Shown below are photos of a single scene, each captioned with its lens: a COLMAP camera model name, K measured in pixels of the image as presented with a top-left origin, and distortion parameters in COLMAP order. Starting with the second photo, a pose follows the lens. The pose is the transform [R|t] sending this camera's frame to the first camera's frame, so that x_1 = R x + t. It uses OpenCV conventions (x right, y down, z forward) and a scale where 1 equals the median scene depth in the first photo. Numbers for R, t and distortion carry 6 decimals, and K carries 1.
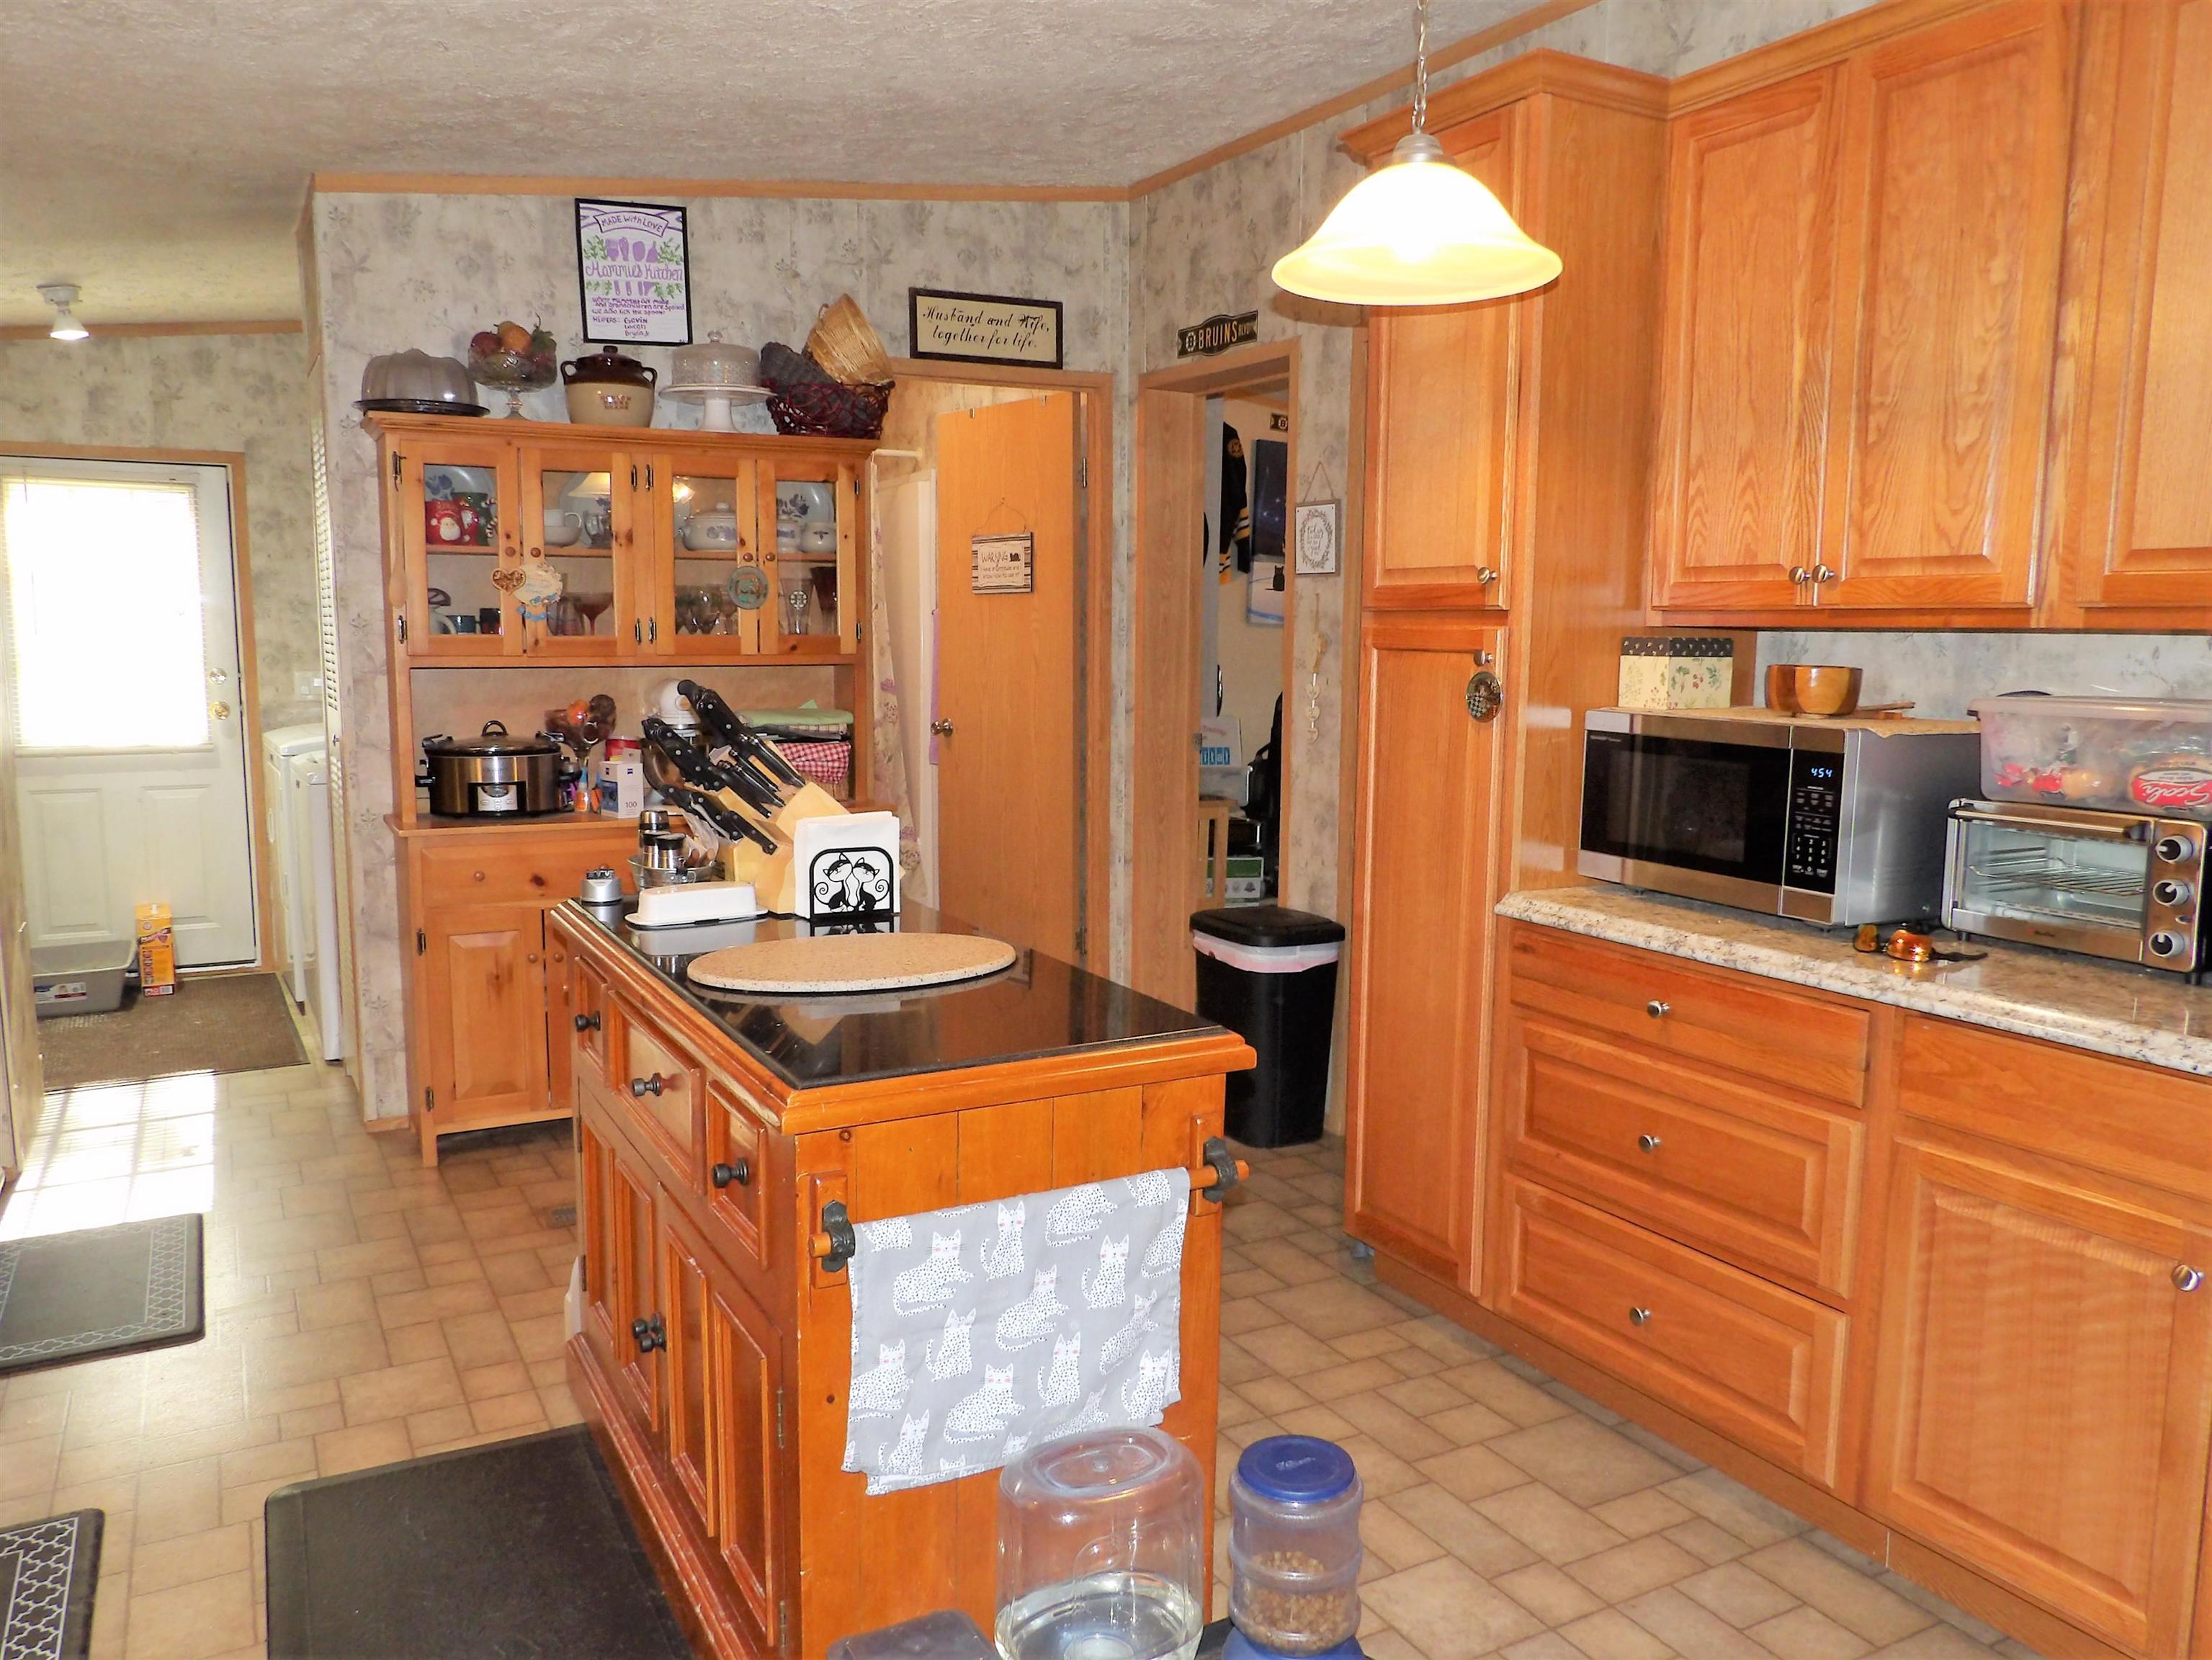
lens RADIAL K [[1638.1, 0, 1107.8], [0, 1638.1, 834.7], [0, 0, 1]] dist [-0.031697, 0.044052]
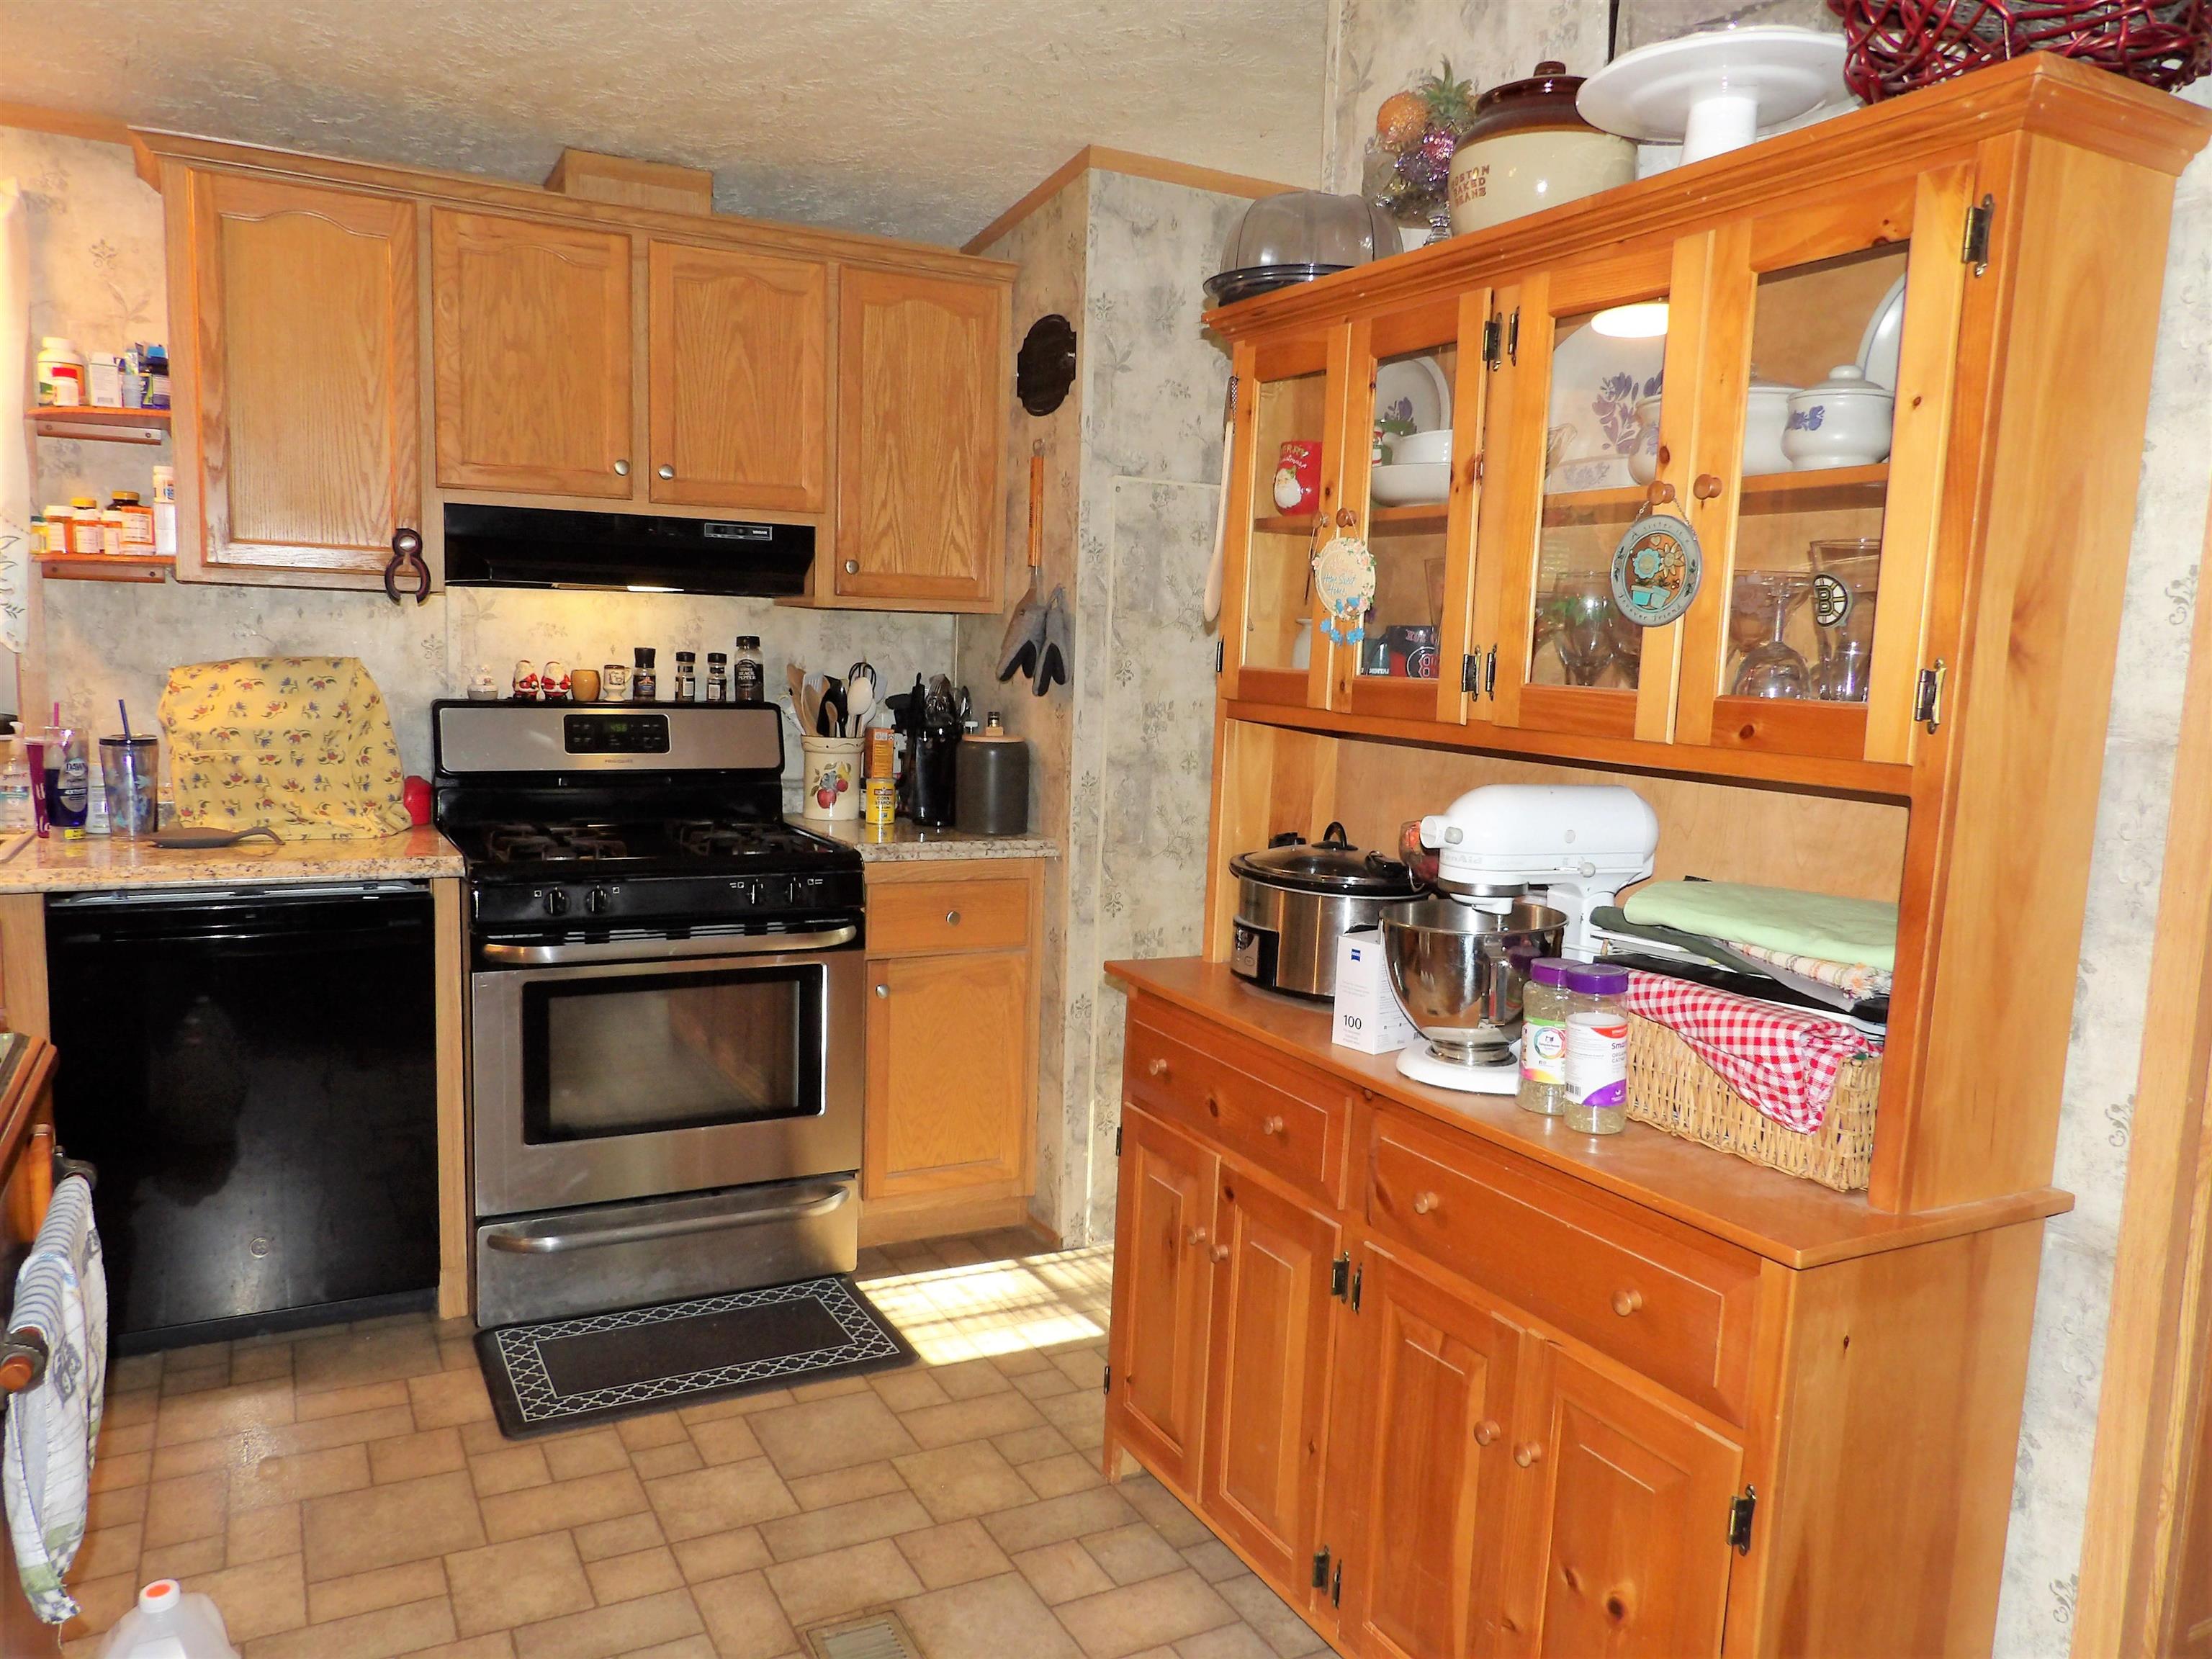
lens RADIAL K [[1598.7, 0, 1107.7], [0, 1598.7, 837.6], [0, 0, 1]] dist [-0.032033, 0.044336]
pose [[-0.016162, 0.120234, -0.992614, 0.194617], [-0.162730, 0.979191, 0.121258, -0.129775], [0.986538, 0.163488, 0.003740, 1.006432]]
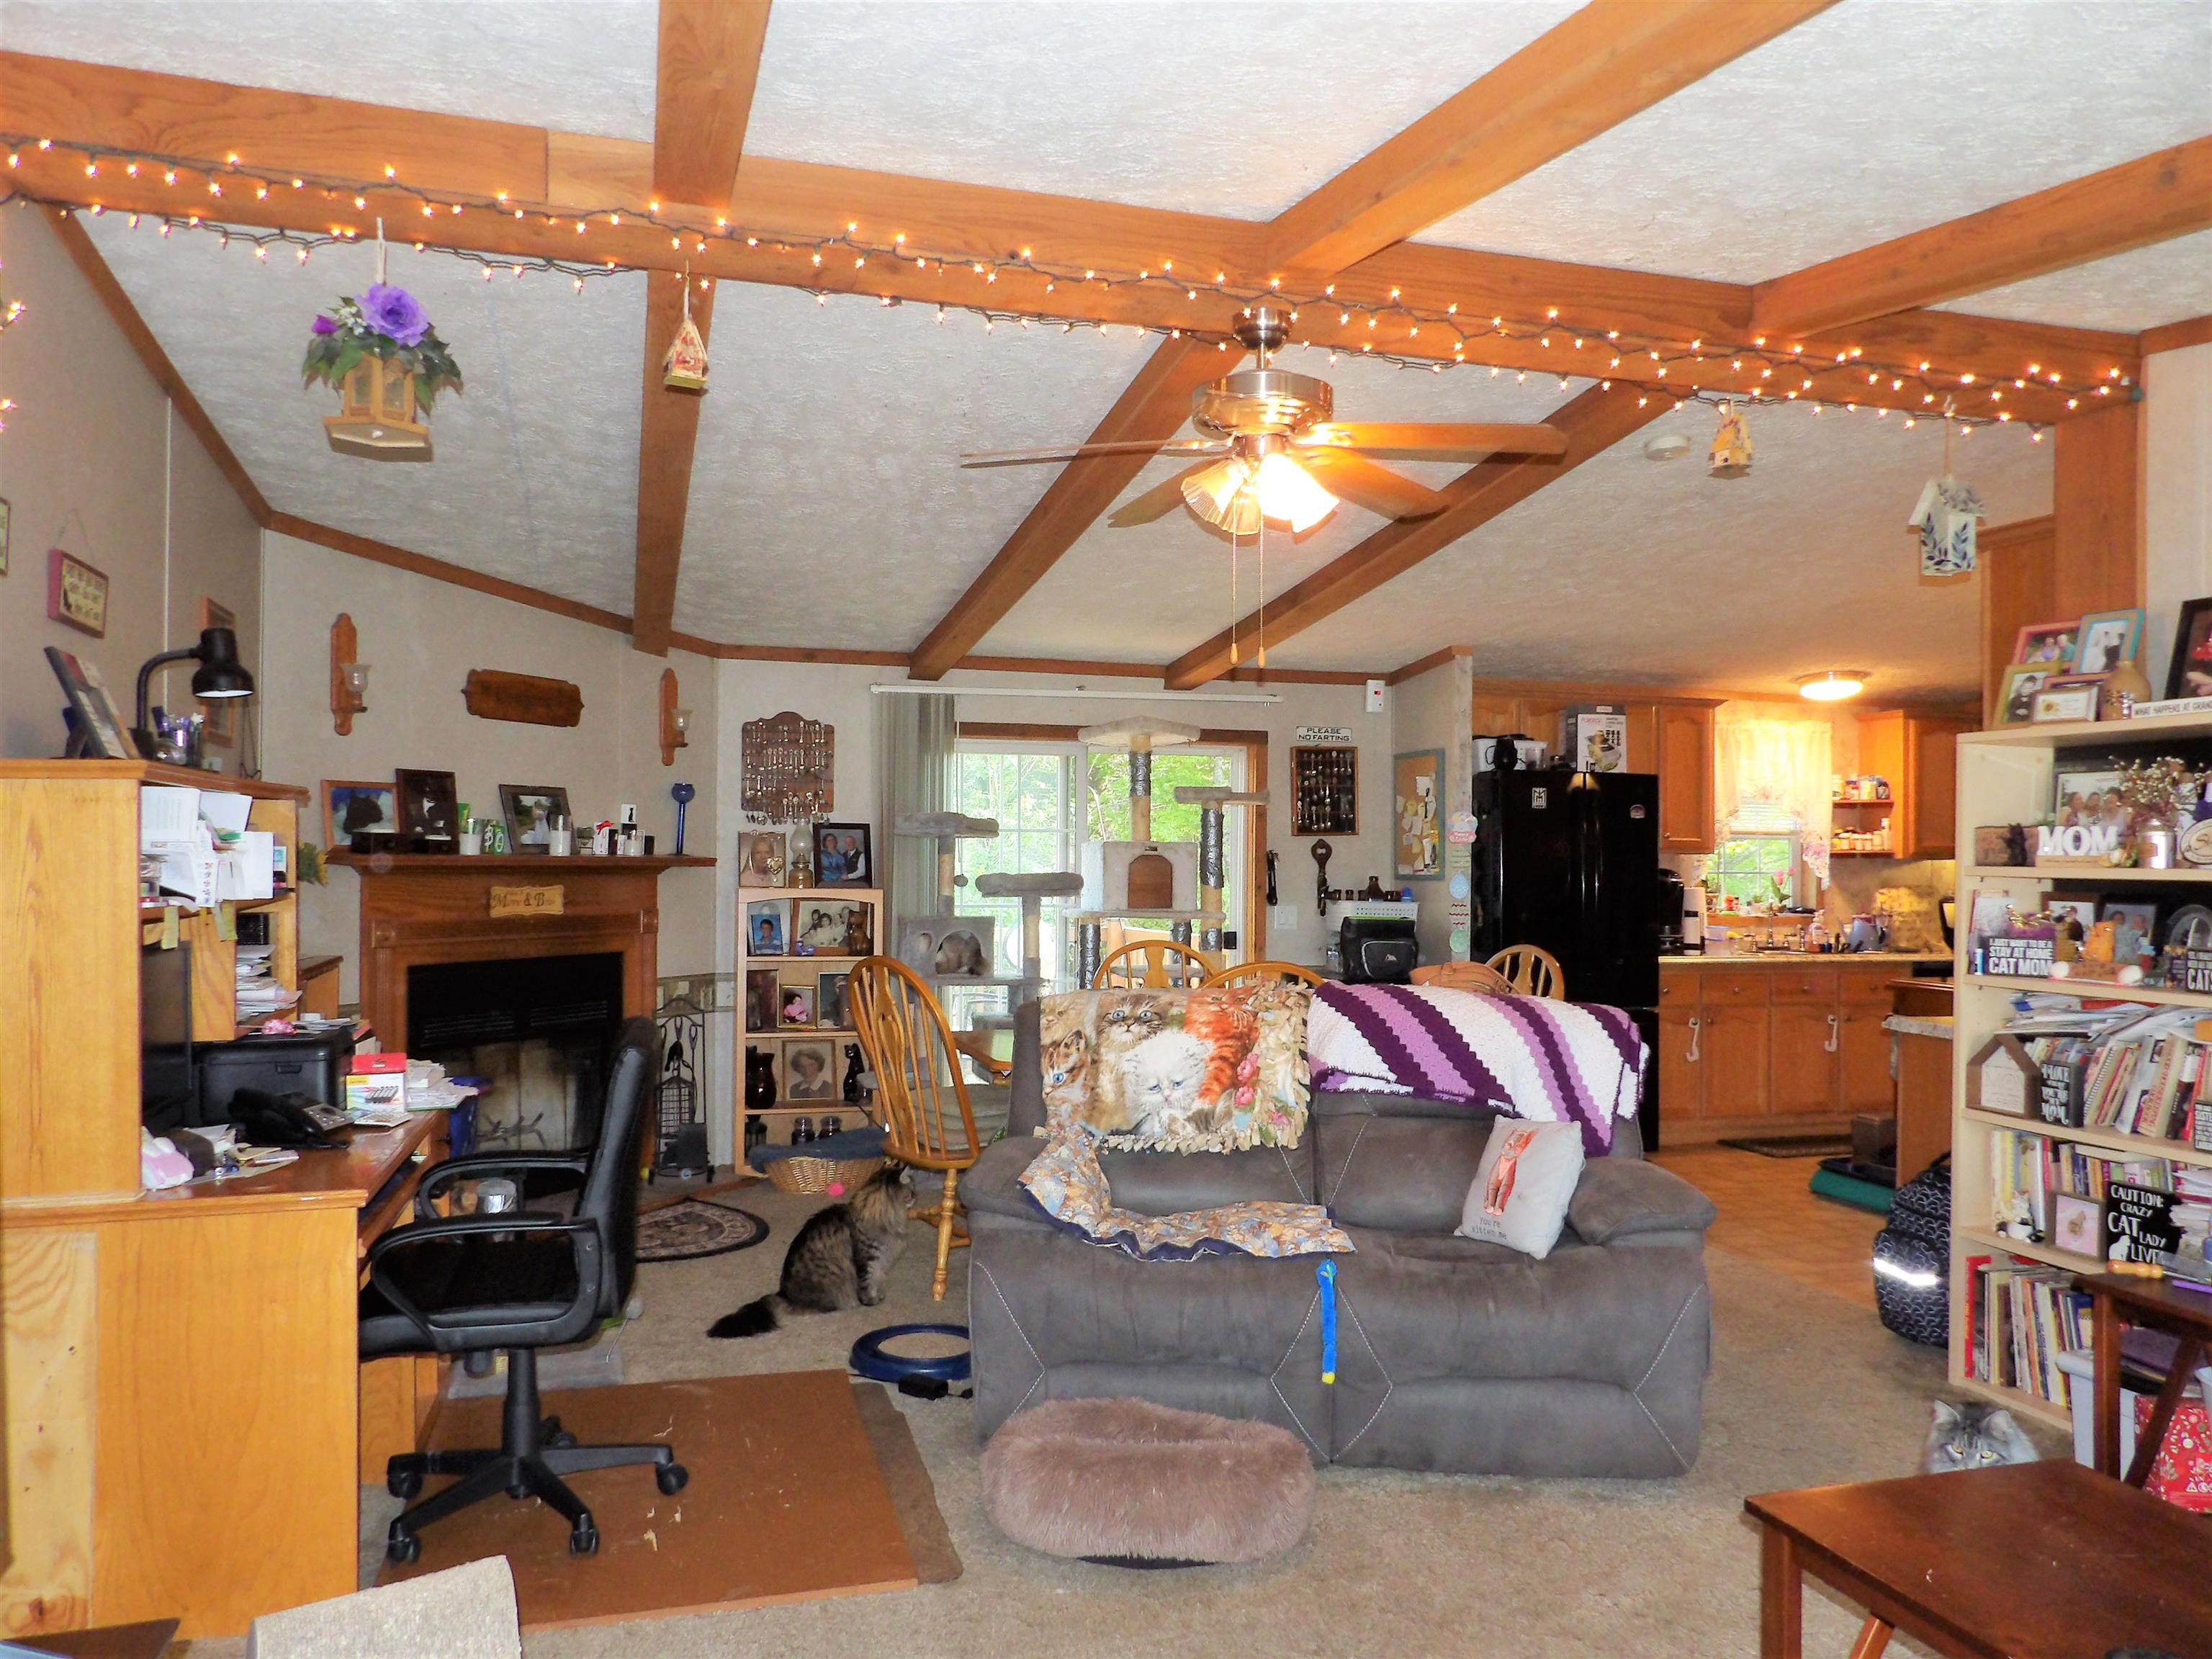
lens RADIAL K [[1598.7, 0, 1107.7], [0, 1598.7, 837.6], [0, 0, 1]] dist [-0.032033, 0.044336]
pose [[-0.206593, -0.023855, -0.978136, 1.786550], [-0.136947, 0.990567, 0.004767, 0.024336], [0.968796, 0.134938, -0.207911, -0.052760]]
